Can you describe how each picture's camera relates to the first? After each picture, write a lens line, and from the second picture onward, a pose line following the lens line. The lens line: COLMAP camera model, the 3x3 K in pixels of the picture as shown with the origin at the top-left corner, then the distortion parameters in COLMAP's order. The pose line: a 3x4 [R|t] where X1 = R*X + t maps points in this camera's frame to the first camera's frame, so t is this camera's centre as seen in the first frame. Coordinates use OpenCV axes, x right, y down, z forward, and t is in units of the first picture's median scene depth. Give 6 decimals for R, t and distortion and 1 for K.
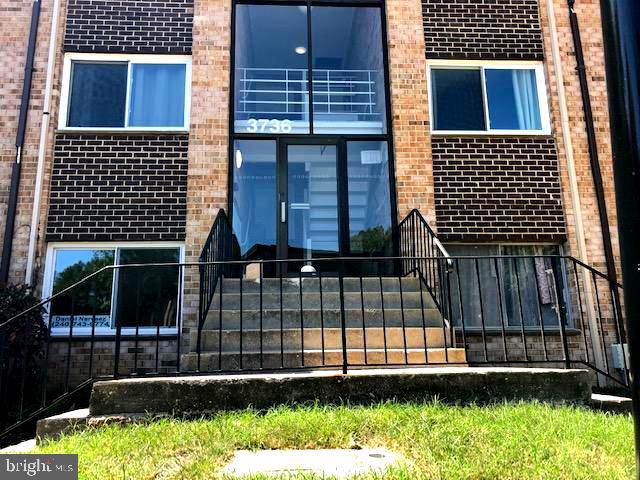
lens RADIAL K [[524.8, 0, 316.1], [0, 524.8, 233.8], [0, 0, 1]] dist [0.014860, -0.004574]
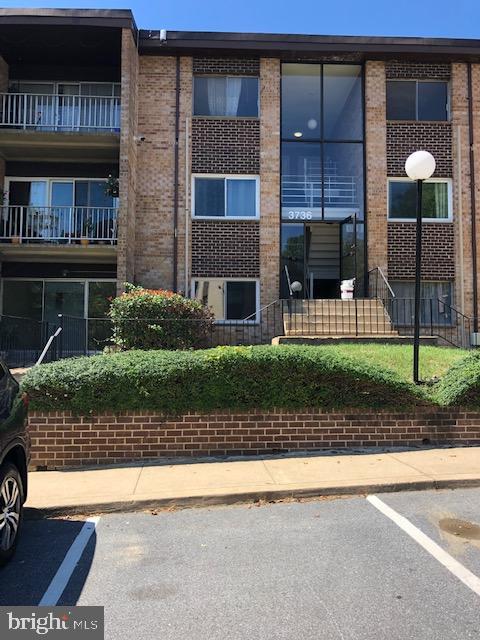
lens RADIAL K [[524.8, 0, 243.3], [0, 524.8, 322.6], [0, 0, 1]] dist [0.014860, -0.004574]
pose [[0.999662, 0.019502, -0.017201, -0.254600], [-0.016260, 0.984996, 0.171810, -0.148186], [0.020294, -0.171472, 0.984980, -0.914490]]
